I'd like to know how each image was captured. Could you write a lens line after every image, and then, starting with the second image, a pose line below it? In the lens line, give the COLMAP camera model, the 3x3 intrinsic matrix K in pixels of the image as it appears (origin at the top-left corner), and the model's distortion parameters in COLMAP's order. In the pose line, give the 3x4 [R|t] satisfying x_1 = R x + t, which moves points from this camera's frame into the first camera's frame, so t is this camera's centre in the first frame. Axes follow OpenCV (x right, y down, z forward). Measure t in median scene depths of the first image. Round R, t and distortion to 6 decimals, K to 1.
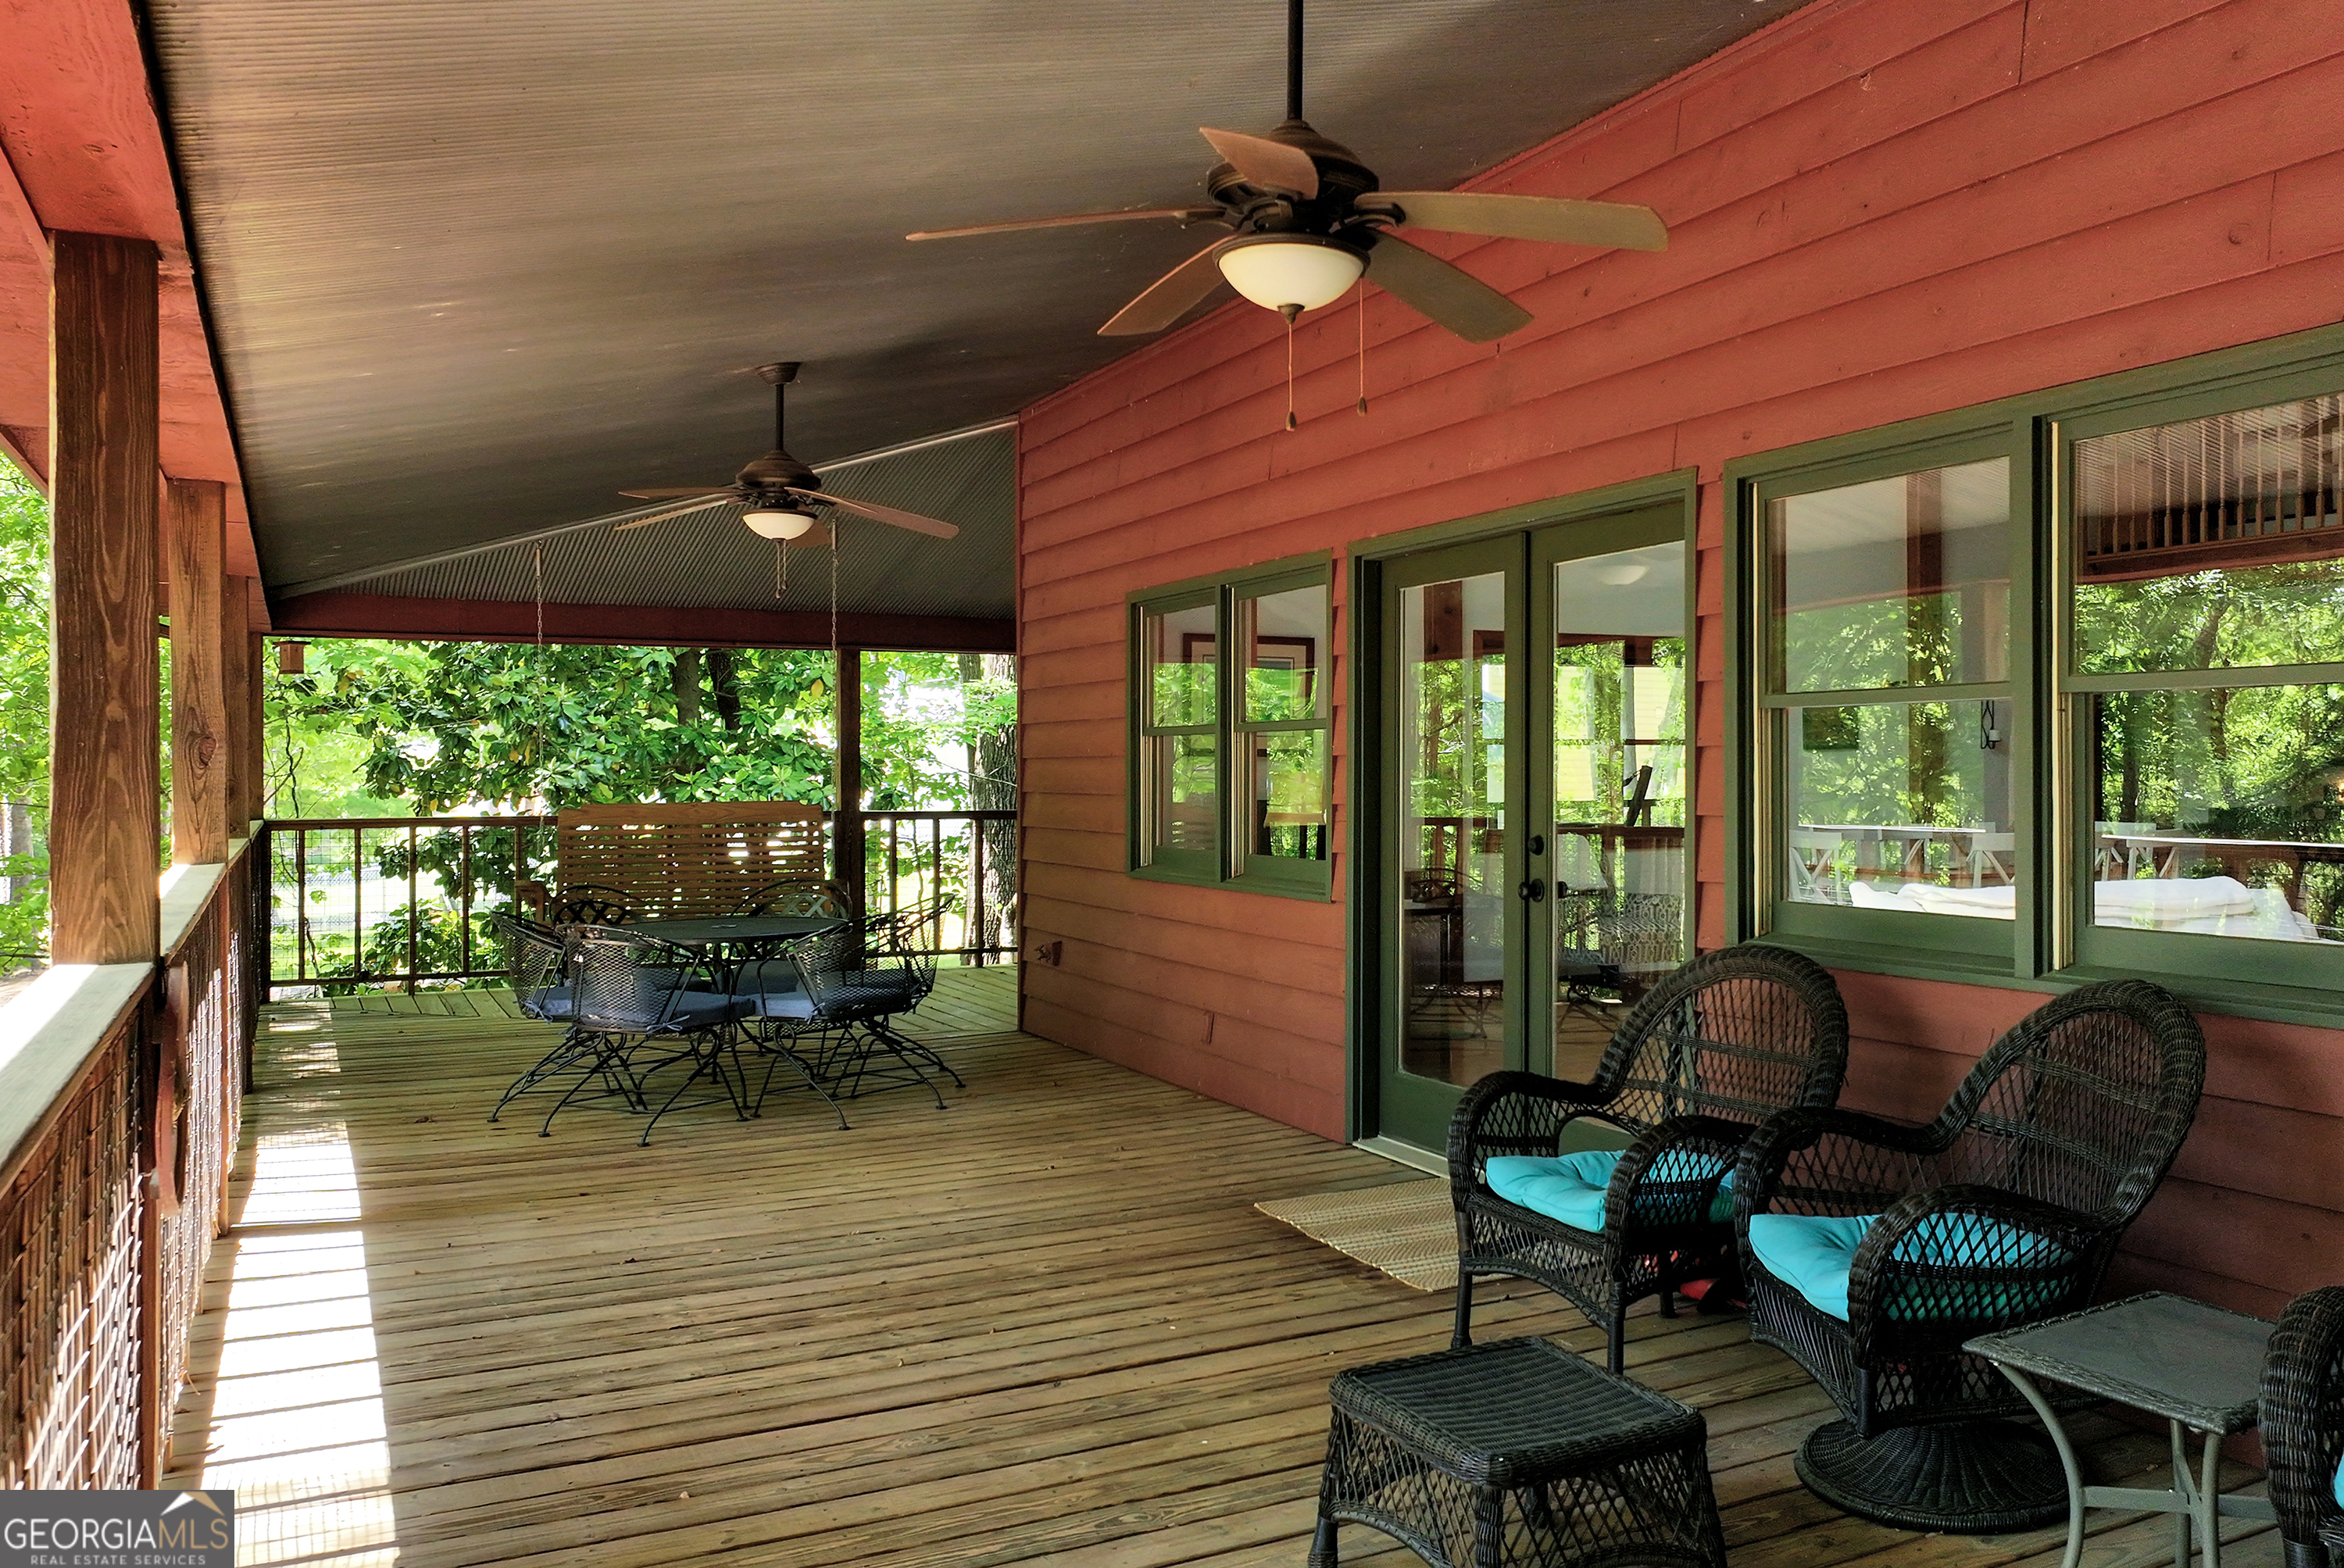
lens RADIAL K [[1905.0, 0, 1172.0], [0, 1905.0, 784.0], [0, 0, 1]] dist [0.006251, -0.004371]
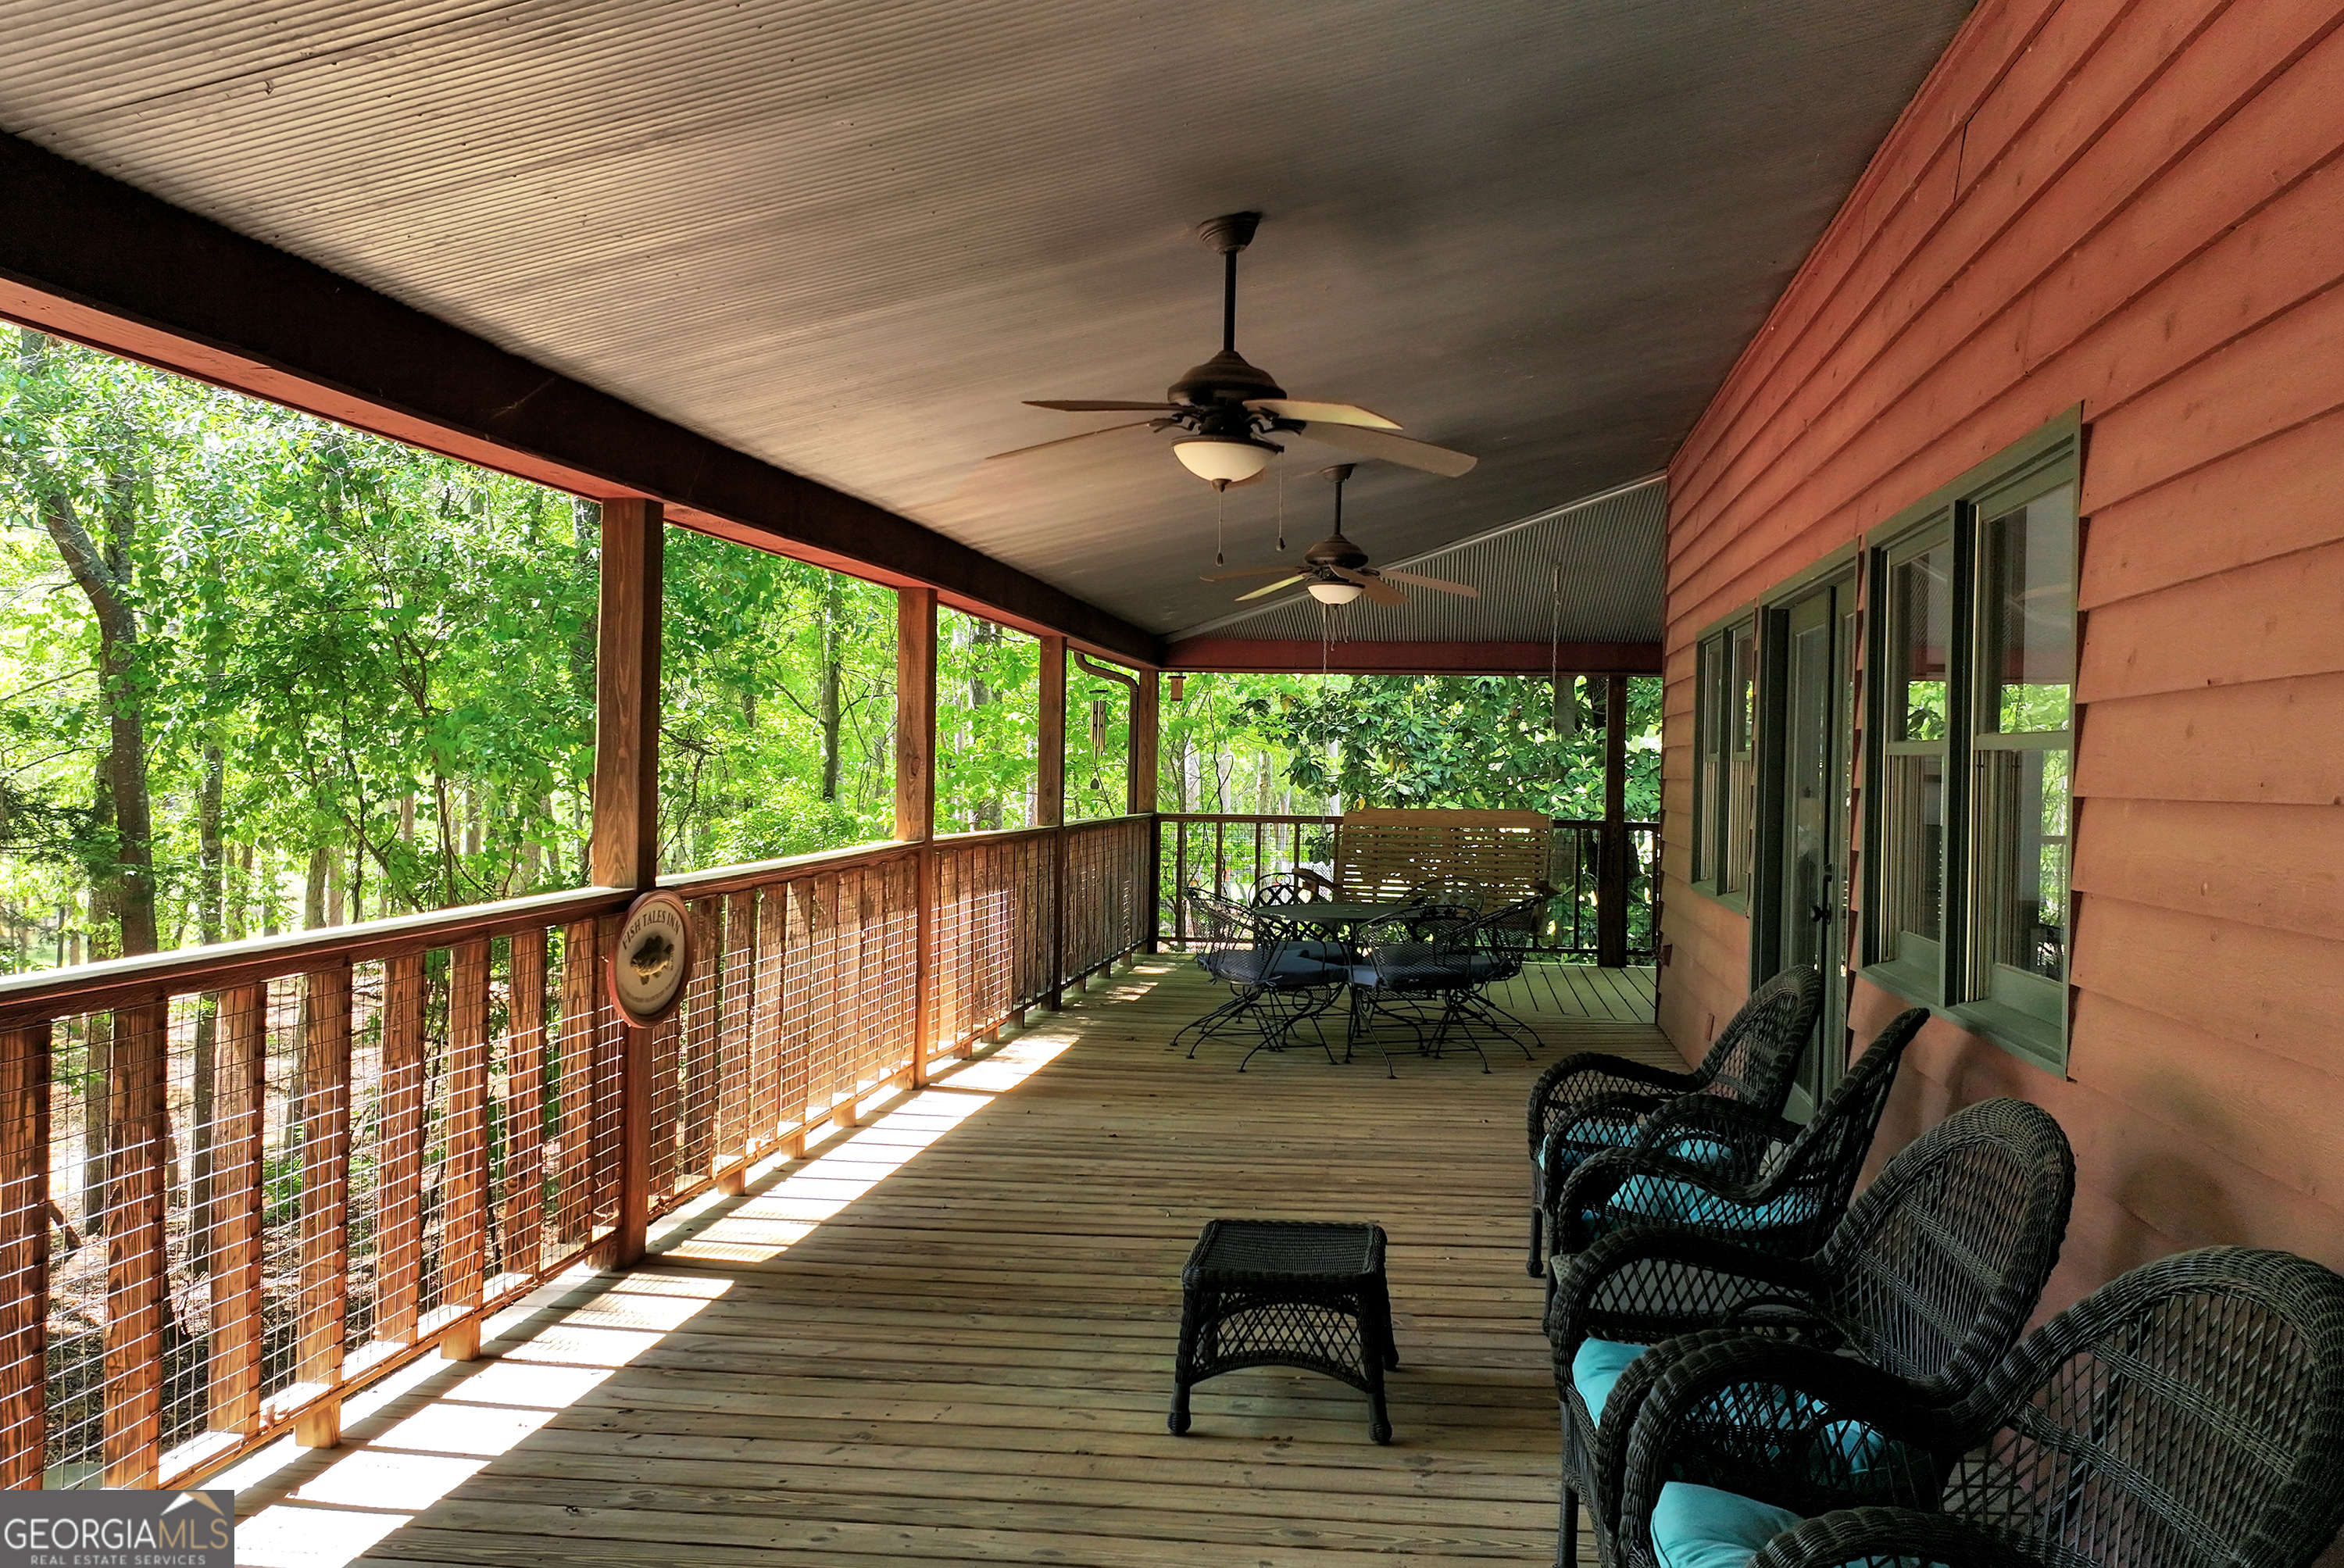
lens RADIAL K [[1905.0, 0, 1172.0], [0, 1905.0, 784.0], [0, 0, 1]] dist [0.006251, -0.004371]
pose [[0.824048, 0.022847, -0.566059, 0.512525], [-0.023632, 0.999703, 0.005946, -0.017072], [0.566027, 0.008477, 0.824343, -0.125307]]
